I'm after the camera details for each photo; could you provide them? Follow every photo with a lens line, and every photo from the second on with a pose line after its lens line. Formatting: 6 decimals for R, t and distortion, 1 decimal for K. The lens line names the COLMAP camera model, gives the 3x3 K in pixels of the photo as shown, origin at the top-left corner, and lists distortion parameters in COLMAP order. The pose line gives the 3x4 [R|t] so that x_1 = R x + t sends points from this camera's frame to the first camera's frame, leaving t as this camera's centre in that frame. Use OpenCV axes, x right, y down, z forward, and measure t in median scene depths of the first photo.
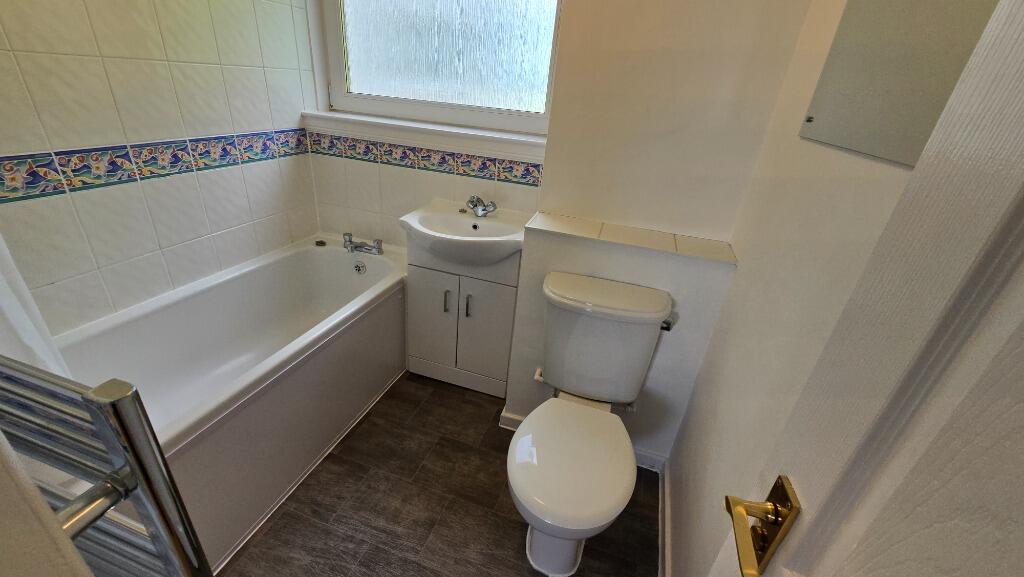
lens RADIAL K [[420.1, 0, 512.5], [0, 420.1, 291.2], [0, 0, 1]] dist [-0.001558, -0.000132]
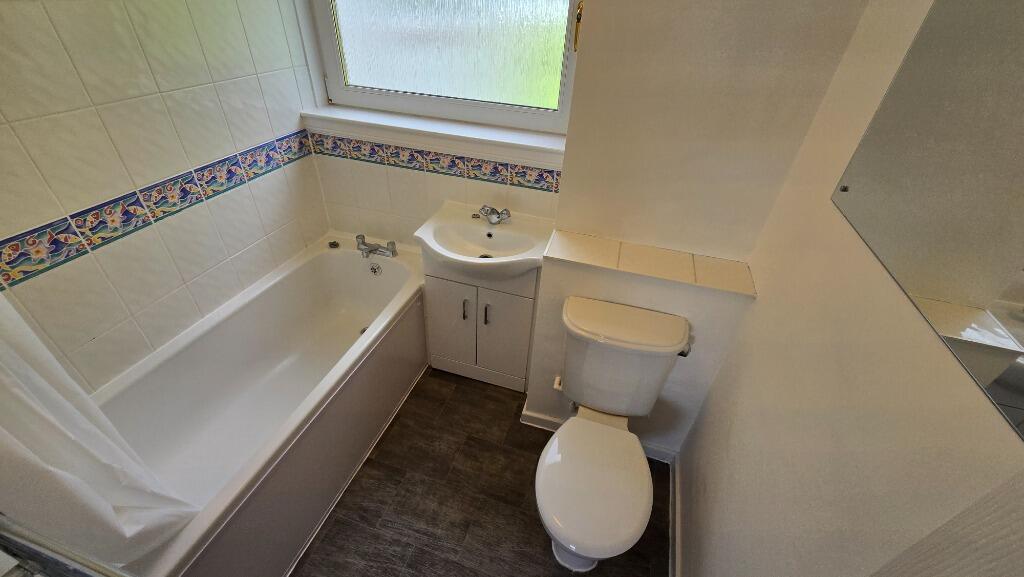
lens RADIAL K [[420.1, 0, 512.5], [0, 420.1, 291.2], [0, 0, 1]] dist [-0.001558, -0.000132]
pose [[0.999293, -0.033988, -0.016095, -0.025622], [0.036248, 0.984502, 0.171586, -0.206938], [0.010013, -0.172048, 0.985038, 0.001505]]
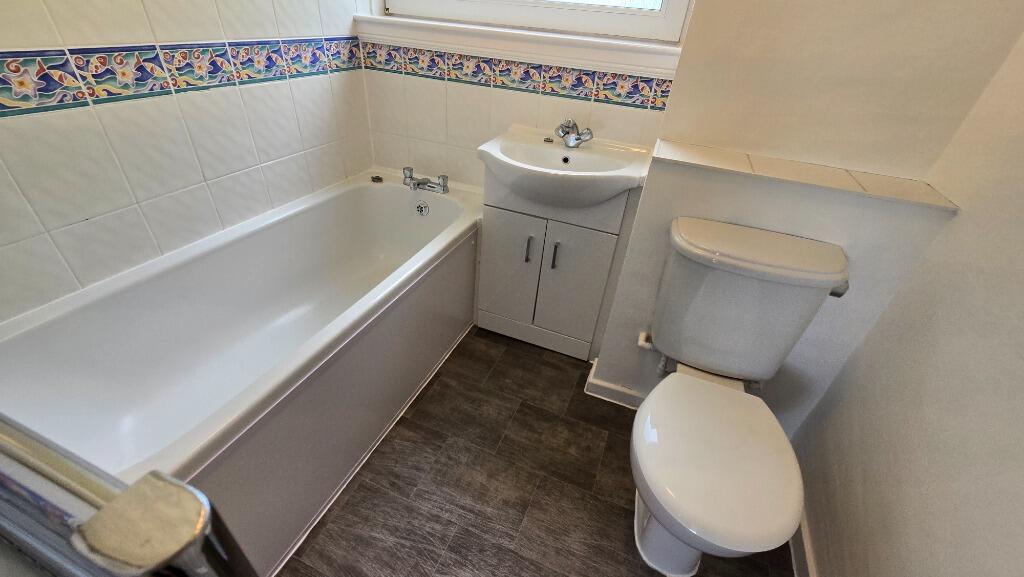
lens RADIAL K [[416.5, 0, 512.3], [0, 416.5, 293.1], [0, 0, 1]] dist [-0.001397, -0.000461]
pose [[0.997659, 0.030199, -0.061351, -0.146806], [-0.021671, 0.990582, 0.135198, -0.002507], [0.064856, -0.133552, 0.988917, 0.162312]]
